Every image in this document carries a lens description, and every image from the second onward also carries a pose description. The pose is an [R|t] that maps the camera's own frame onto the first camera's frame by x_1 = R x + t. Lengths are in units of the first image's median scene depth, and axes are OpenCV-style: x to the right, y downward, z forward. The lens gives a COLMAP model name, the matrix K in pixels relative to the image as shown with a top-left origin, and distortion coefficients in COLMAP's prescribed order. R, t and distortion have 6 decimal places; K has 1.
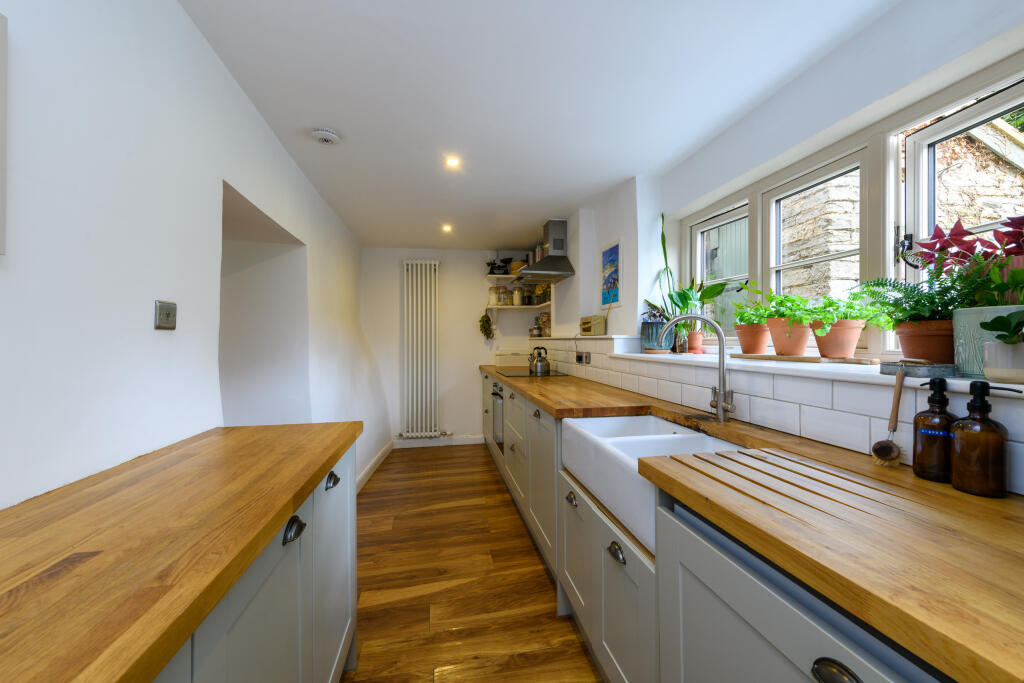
lens RADIAL K [[397.3, 0, 512.7], [0, 397.3, 342.0], [0, 0, 1]] dist [0.009160, -0.001182]
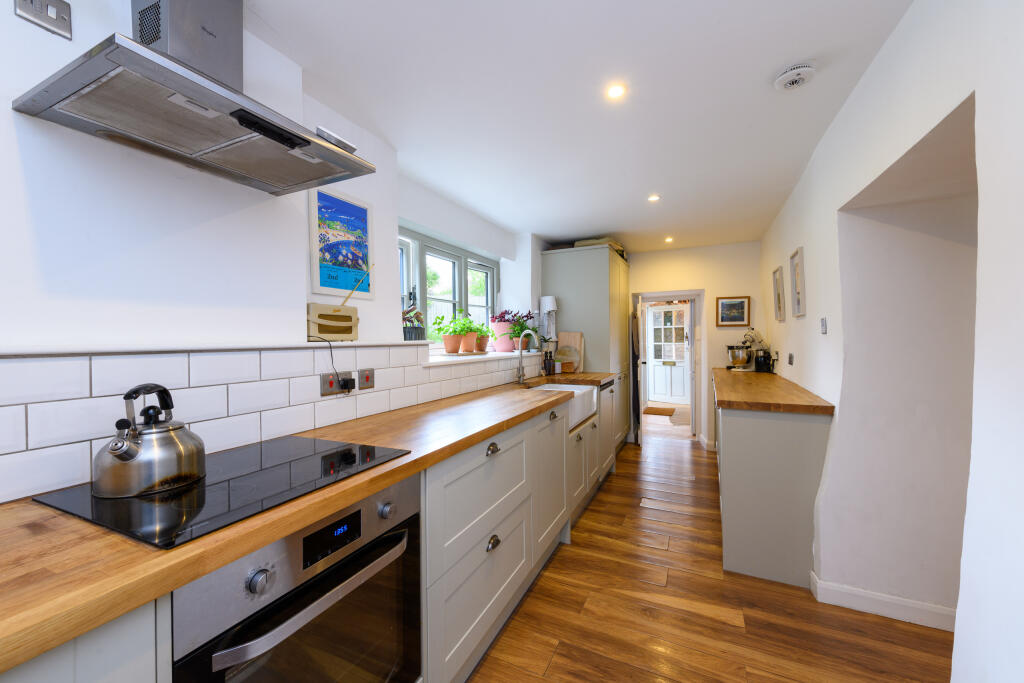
lens RADIAL K [[397.3, 0, 508.8], [0, 397.3, 339.1], [0, 0, 1]] dist [0.009160, -0.001182]
pose [[-0.801460, 0.011251, 0.597942, -0.466274], [0.015837, 0.999872, 0.002414, -0.023052], [-0.597838, 0.011405, -0.801536, 1.895606]]
